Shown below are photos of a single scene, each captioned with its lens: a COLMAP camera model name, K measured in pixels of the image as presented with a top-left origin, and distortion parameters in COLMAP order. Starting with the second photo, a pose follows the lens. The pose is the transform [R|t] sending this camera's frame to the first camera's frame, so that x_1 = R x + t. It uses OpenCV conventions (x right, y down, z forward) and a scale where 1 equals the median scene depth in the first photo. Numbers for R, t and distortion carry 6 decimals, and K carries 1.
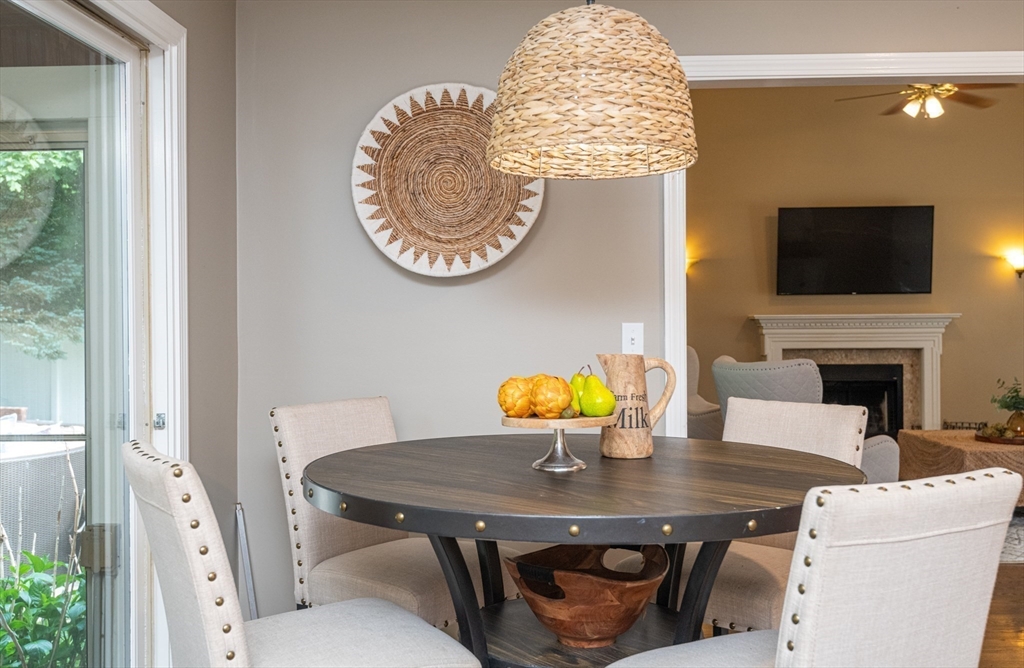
lens RADIAL K [[1049.7, 0, 511.0], [0, 1049.7, 336.1], [0, 0, 1]] dist [-0.009539, 0.000000]
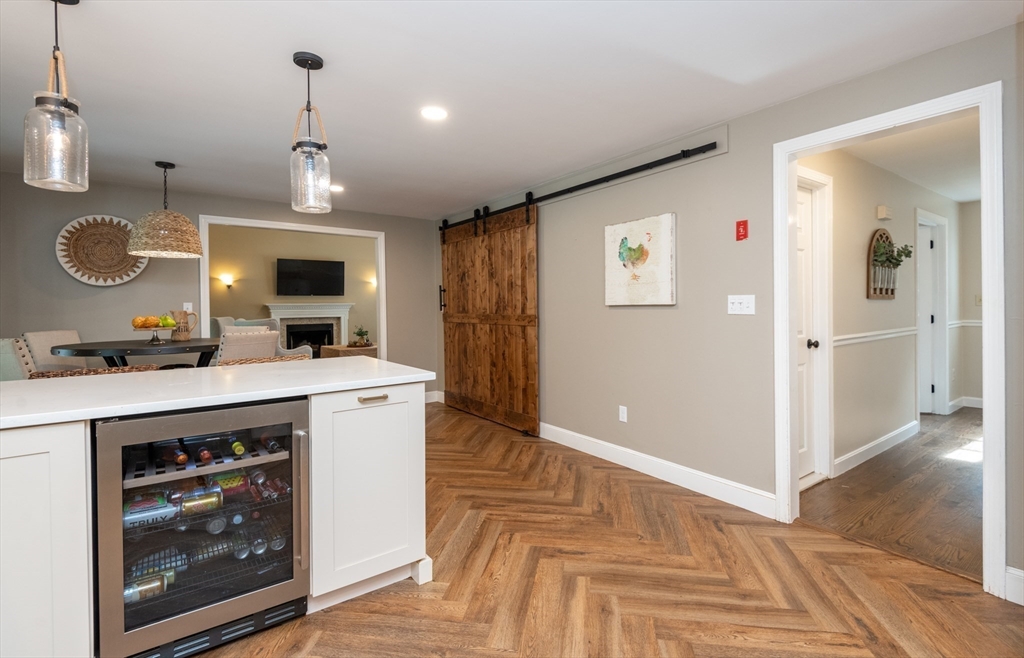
lens RADIAL K [[473.0, 0, 543.7], [0, 473.0, 310.3], [0, 0, 1]] dist [-0.013720, -0.001701]
pose [[0.744677, -0.008927, 0.667365, -0.020097], [0.016009, 0.999862, -0.004488, 0.031442], [-0.667233, 0.014026, 0.744717, -0.673258]]
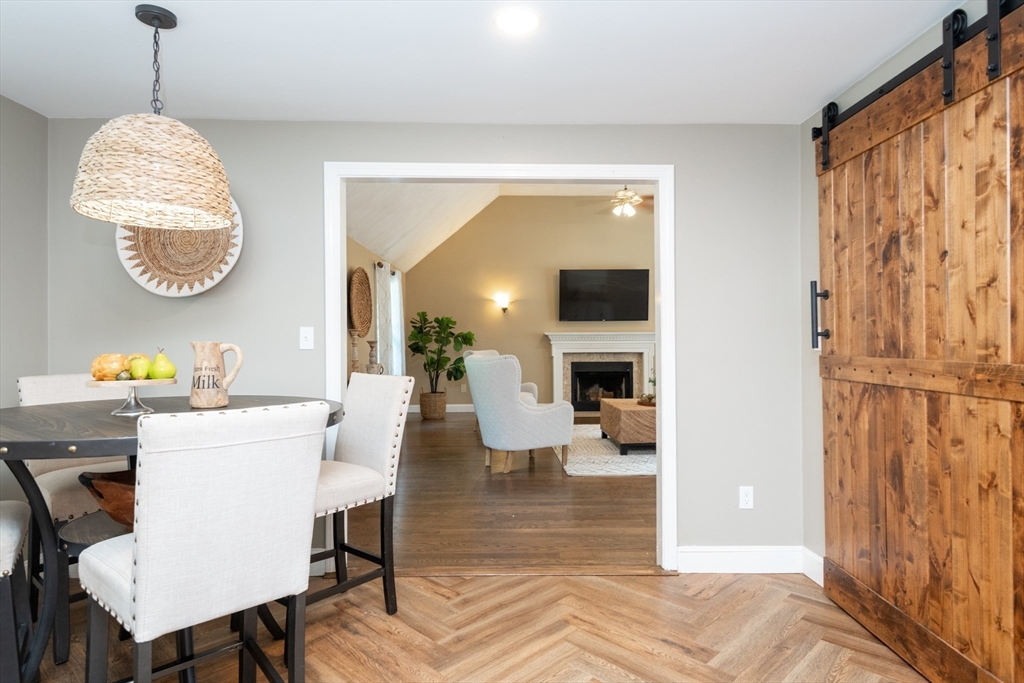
lens RADIAL K [[620.5, 0, 515.3], [0, 620.5, 339.7], [0, 0, 1]] dist [0.024398, -0.005668]
pose [[0.996400, 0.001386, 0.084761, 0.359667], [-0.000164, 0.999896, -0.014431, 0.020621], [-0.084772, 0.014366, 0.996297, 0.025375]]
